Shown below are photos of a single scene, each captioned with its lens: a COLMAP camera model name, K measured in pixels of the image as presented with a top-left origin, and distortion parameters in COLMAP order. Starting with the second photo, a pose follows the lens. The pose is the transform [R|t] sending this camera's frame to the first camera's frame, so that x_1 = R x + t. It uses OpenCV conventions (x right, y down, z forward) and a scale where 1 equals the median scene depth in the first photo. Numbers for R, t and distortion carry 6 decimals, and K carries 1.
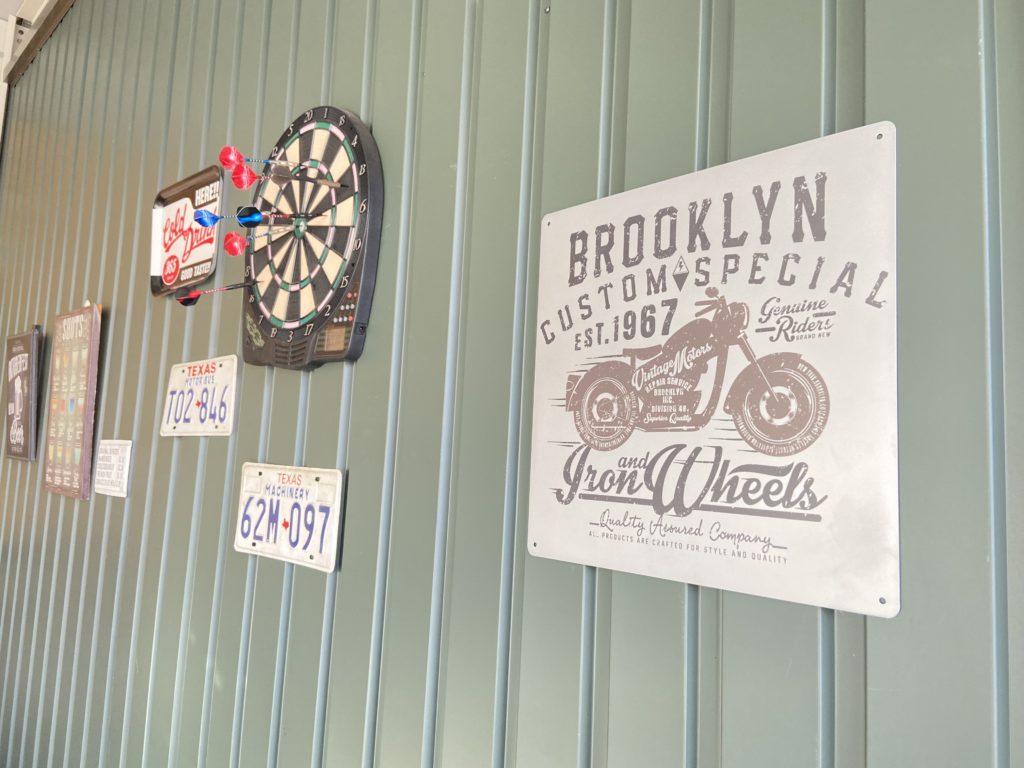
lens RADIAL K [[780.0, 0, 516.0], [0, 780.0, 382.4], [0, 0, 1]] dist [-0.002524, -0.042834]
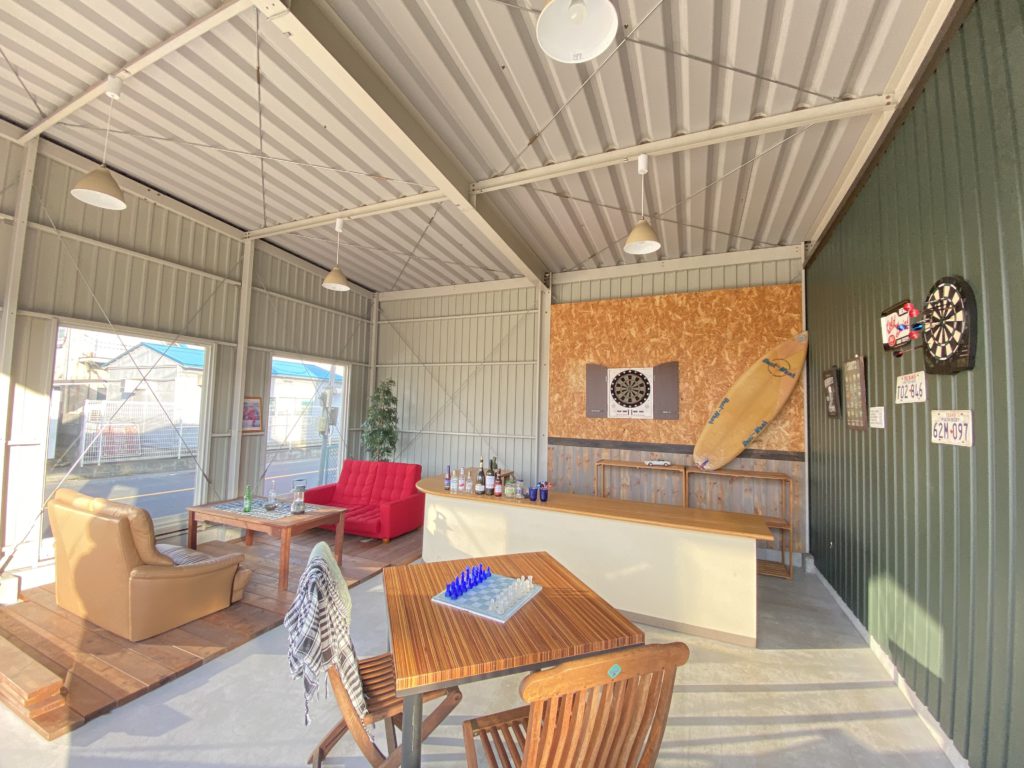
lens RADIAL K [[408.6, 0, 508.5], [0, 408.6, 382.2], [0, 0, 1]] dist [-0.002044, -0.001257]
pose [[0.341089, -0.097392, -0.934972, 0.492128], [0.078249, 0.994108, -0.075006, -0.003999], [0.936769, -0.047577, 0.346700, -0.882707]]
